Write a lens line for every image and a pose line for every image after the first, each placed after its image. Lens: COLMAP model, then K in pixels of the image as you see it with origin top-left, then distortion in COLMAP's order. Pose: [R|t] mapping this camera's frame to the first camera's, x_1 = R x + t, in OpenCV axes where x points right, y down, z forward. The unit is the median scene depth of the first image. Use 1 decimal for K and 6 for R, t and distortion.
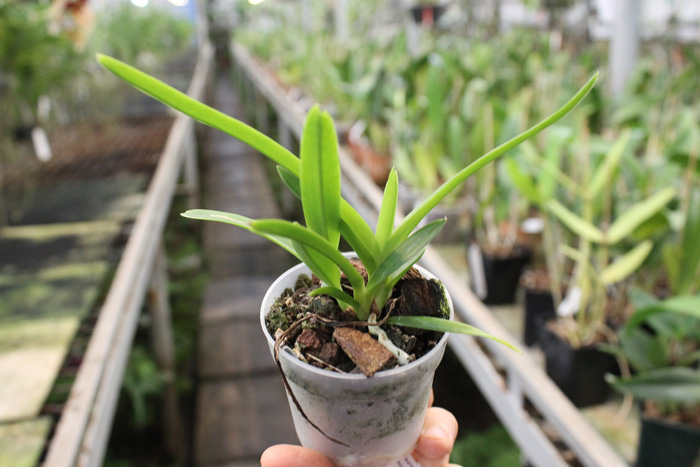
lens RADIAL K [[651.6, 0, 350.0], [0, 651.6, 233.5], [0, 0, 1]] dist [-0.155909, 0.131435]
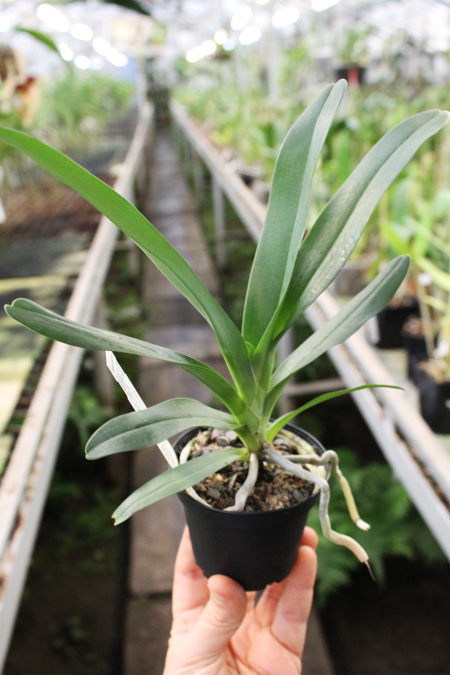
lens RADIAL K [[633.7, 0, 225.0], [0, 633.7, 337.5], [0, 0, 1]] dist [-0.158331, 0.135524]
pose [[0.994922, 0.007187, -0.100391, 0.031094], [0.000958, 0.996725, 0.080857, 0.000064], [0.100644, -0.080542, 0.991657, -0.077077]]
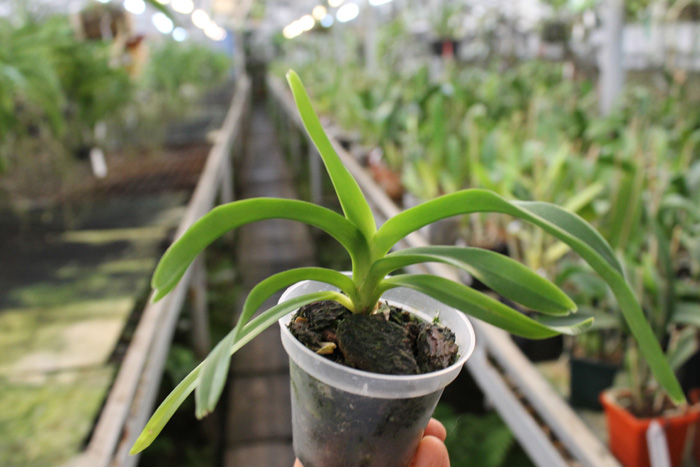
lens RADIAL K [[657.2, 0, 350.0], [0, 657.2, 233.5], [0, 0, 1]] dist [-0.158331, 0.135524]
pose [[0.998515, 0.005277, -0.054228, 0.031144], [-0.007953, 0.998755, -0.049249, 0.039578], [0.053901, 0.049607, 0.997313, -0.129449]]
